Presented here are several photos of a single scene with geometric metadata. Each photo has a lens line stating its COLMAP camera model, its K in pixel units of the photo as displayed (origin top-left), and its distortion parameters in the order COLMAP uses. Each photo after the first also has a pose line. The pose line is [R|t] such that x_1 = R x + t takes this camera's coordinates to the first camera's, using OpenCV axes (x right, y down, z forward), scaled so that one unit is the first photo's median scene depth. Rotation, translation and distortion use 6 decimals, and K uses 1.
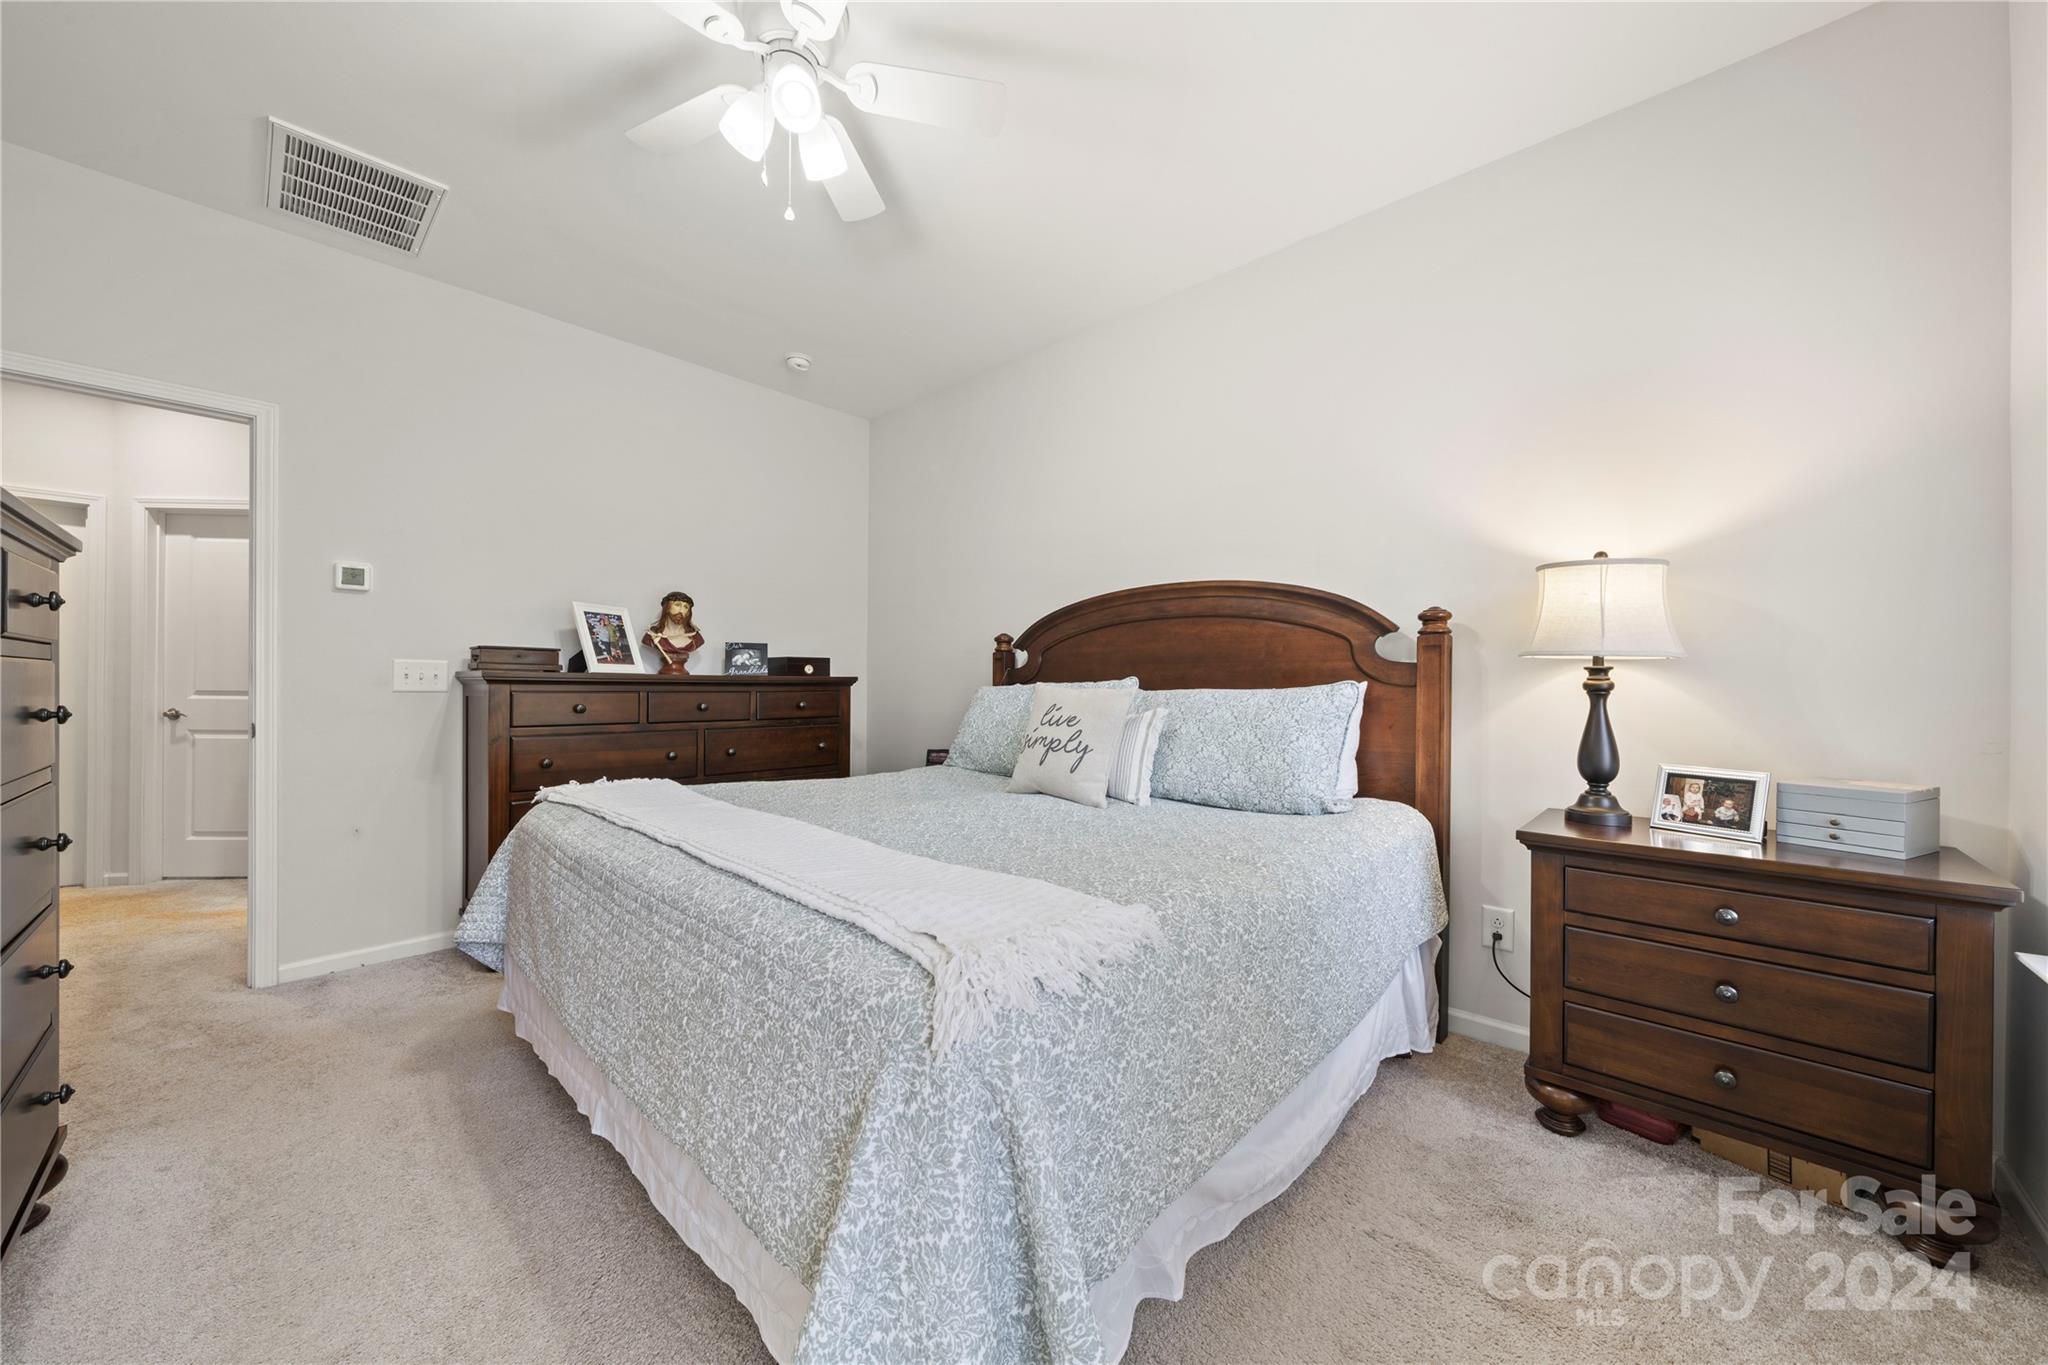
lens RADIAL K [[720.2, 0, 1015.7], [0, 720.2, 684.4], [0, 0, 1]] dist [-0.001523, -0.000082]
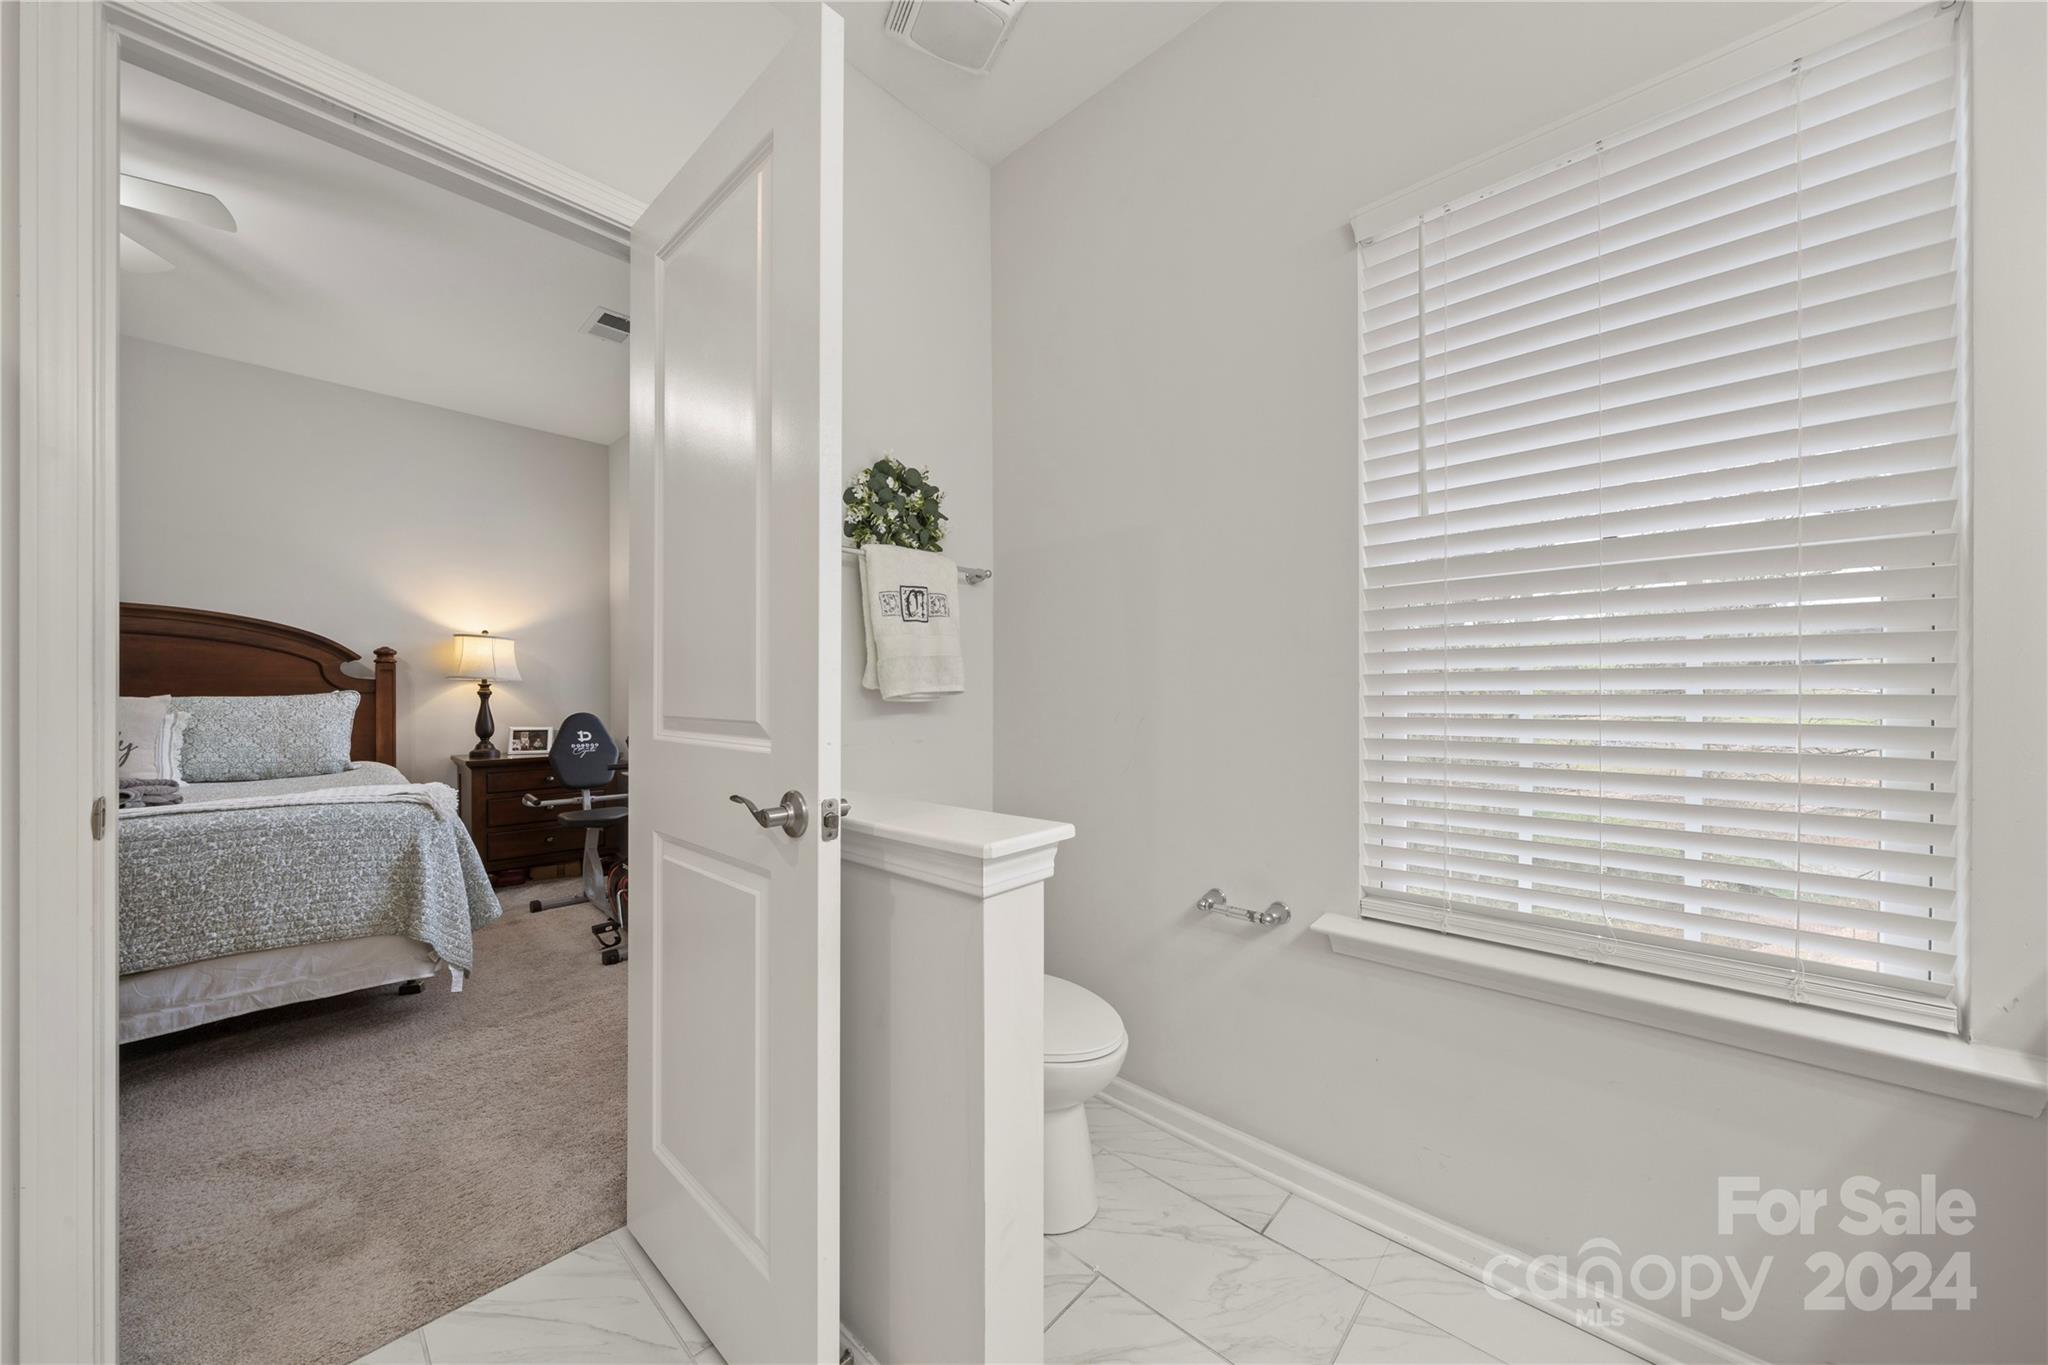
lens RADIAL K [[717.5, 0, 1041.6], [0, 717.5, 694.0], [0, 0, 1]] dist [-0.002750, -0.000887]
pose [[-0.028211, -0.004833, 0.999590, -1.349164], [0.000650, 0.999988, 0.004853, -0.003886], [-0.999602, 0.000787, -0.028207, -0.589028]]
